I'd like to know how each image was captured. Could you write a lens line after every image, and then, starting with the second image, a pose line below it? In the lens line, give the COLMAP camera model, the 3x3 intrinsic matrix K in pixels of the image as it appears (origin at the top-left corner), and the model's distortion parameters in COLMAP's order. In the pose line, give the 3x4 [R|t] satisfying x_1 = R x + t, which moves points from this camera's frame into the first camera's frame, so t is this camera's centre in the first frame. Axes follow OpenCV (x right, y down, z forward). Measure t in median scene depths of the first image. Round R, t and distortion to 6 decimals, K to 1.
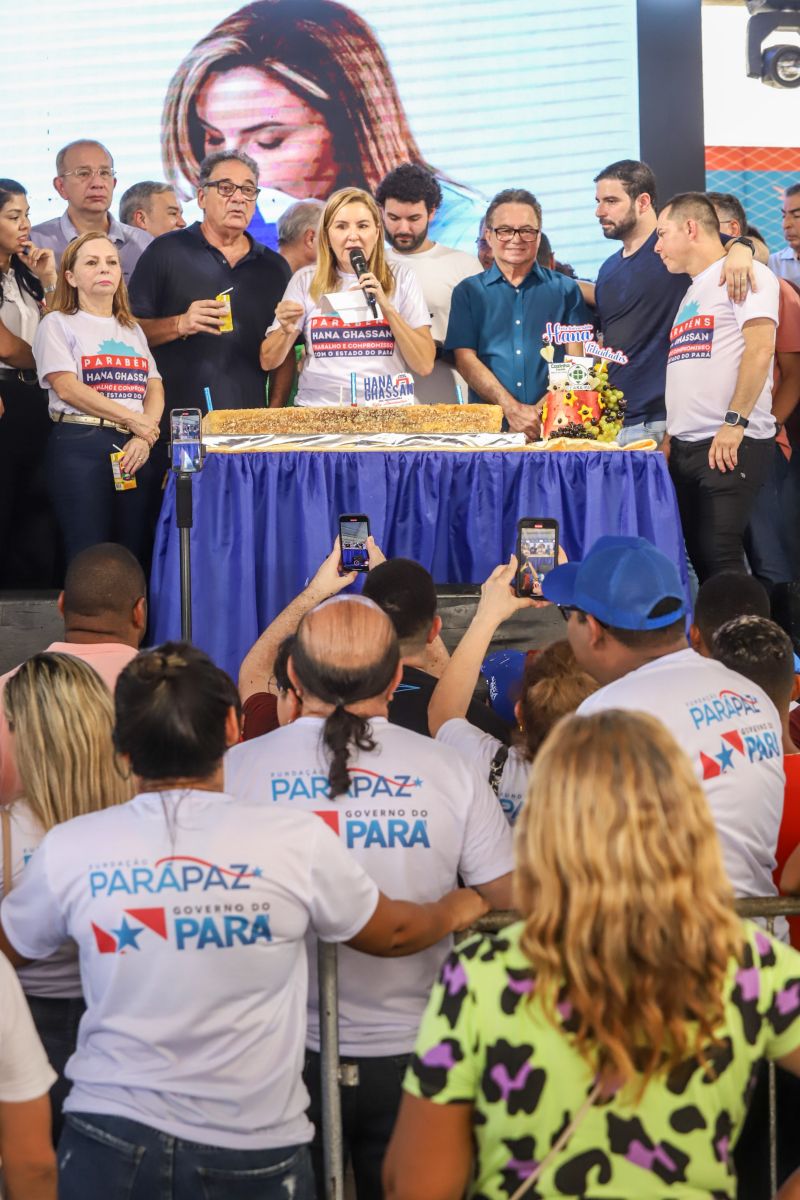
lens RADIAL K [[2927.8, 0, 402.0], [0, 2927.8, 599.7], [0, 0, 1]] dist [-0.019021, 0.000000]
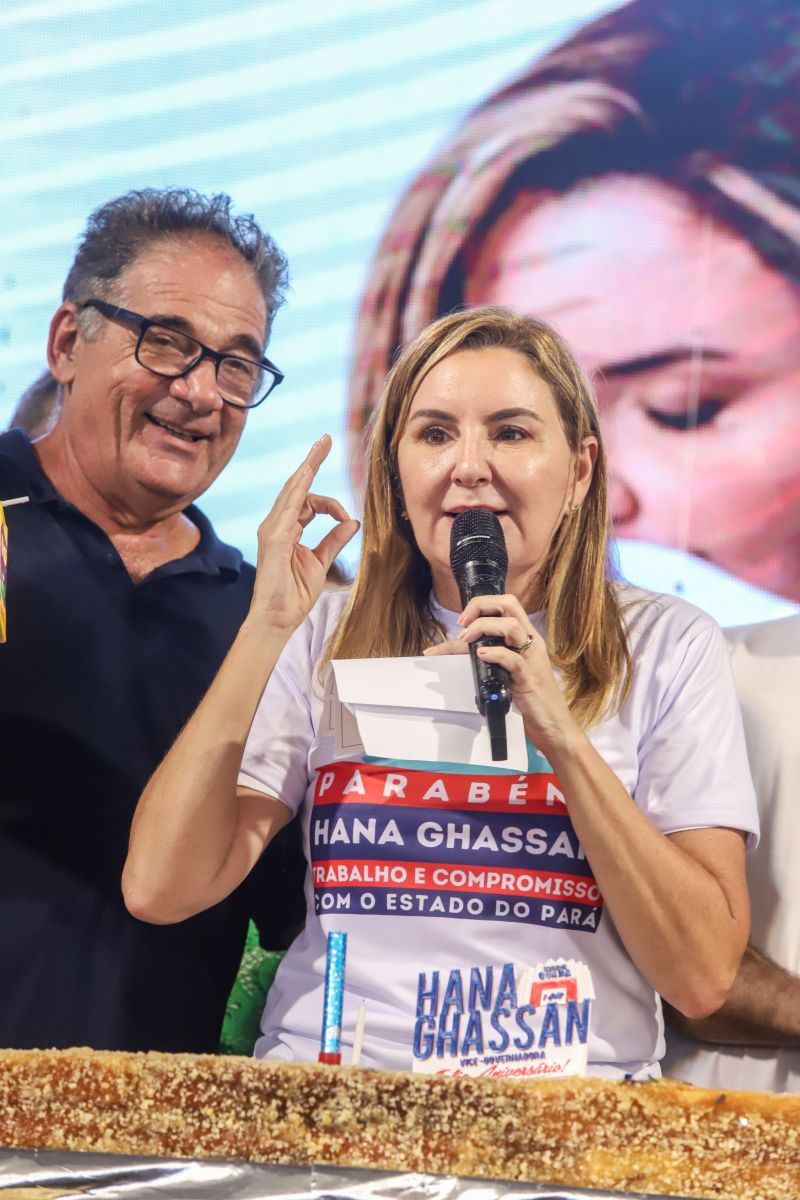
lens RADIAL K [[6711.0, 0, 399.1], [0, 6711.0, 593.5], [0, 0, 1]] dist [2.050129, 0.000000]
pose [[0.977439, 0.051188, -0.204922, 0.109612], [-0.090209, 0.978422, -0.185881, 0.003578], [0.190985, 0.200173, 0.960966, 0.421050]]
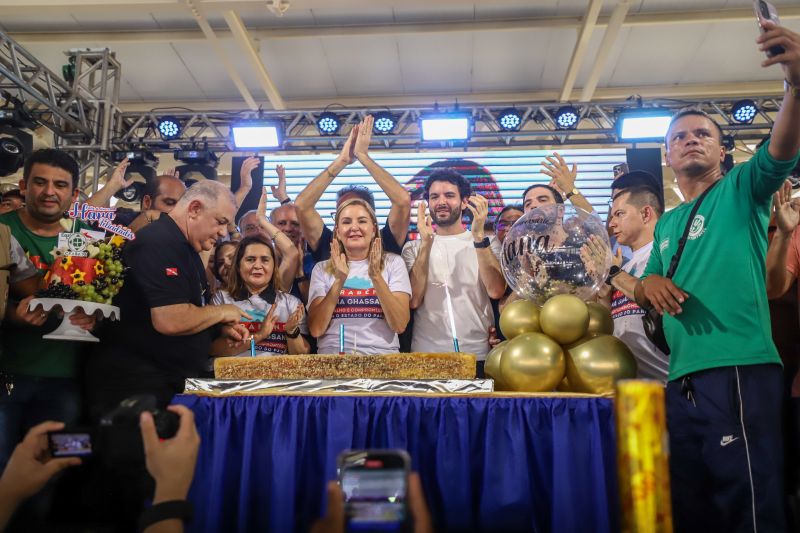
lens RADIAL K [[757.7, 0, 398.1], [0, 757.7, 266.1], [0, 0, 1]] dist [0.034188, 0.000000]
pose [[0.969661, -0.029539, -0.242664, 0.076643], [-0.018224, 0.981175, -0.192257, -0.043667], [0.243775, 0.190846, 0.950869, 0.721324]]
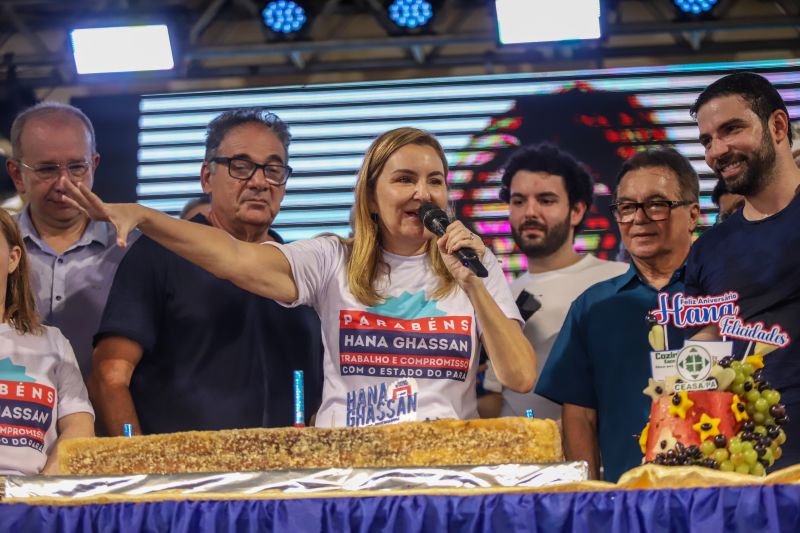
lens RADIAL K [[2005.6, 0, 397.5], [0, 2005.6, 266.7], [0, 0, 1]] dist [-0.135172, 0.000000]
pose [[0.956574, -0.068173, -0.283407, 0.118201], [-0.007611, 0.966094, -0.258080, 0.005865], [0.291392, 0.249029, 0.923621, 0.628201]]
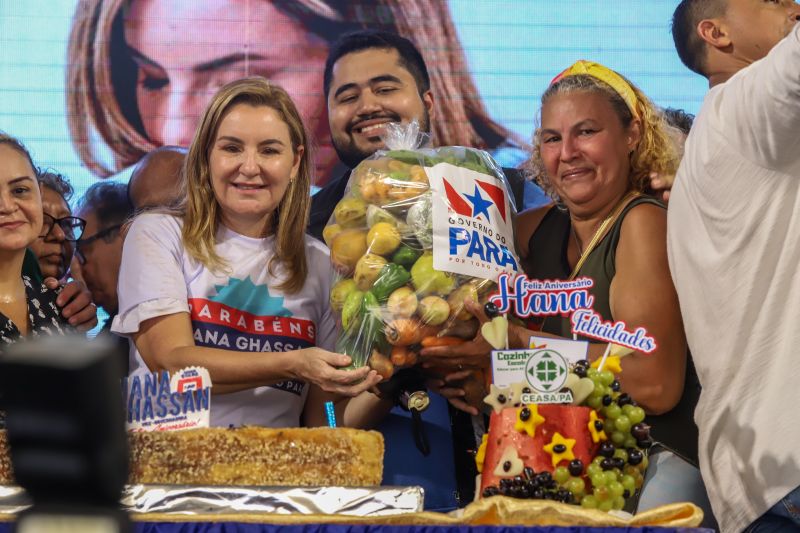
lens RADIAL K [[3228.7, 0, 396.8], [0, 3228.7, 268.1], [0, 0, 1]] dist [0.413950, 0.000000]
pose [[0.993507, -0.000223, -0.113769, 0.097708], [-0.018655, 0.986144, -0.164842, -0.005336], [0.112230, 0.165894, 0.979737, 0.478573]]
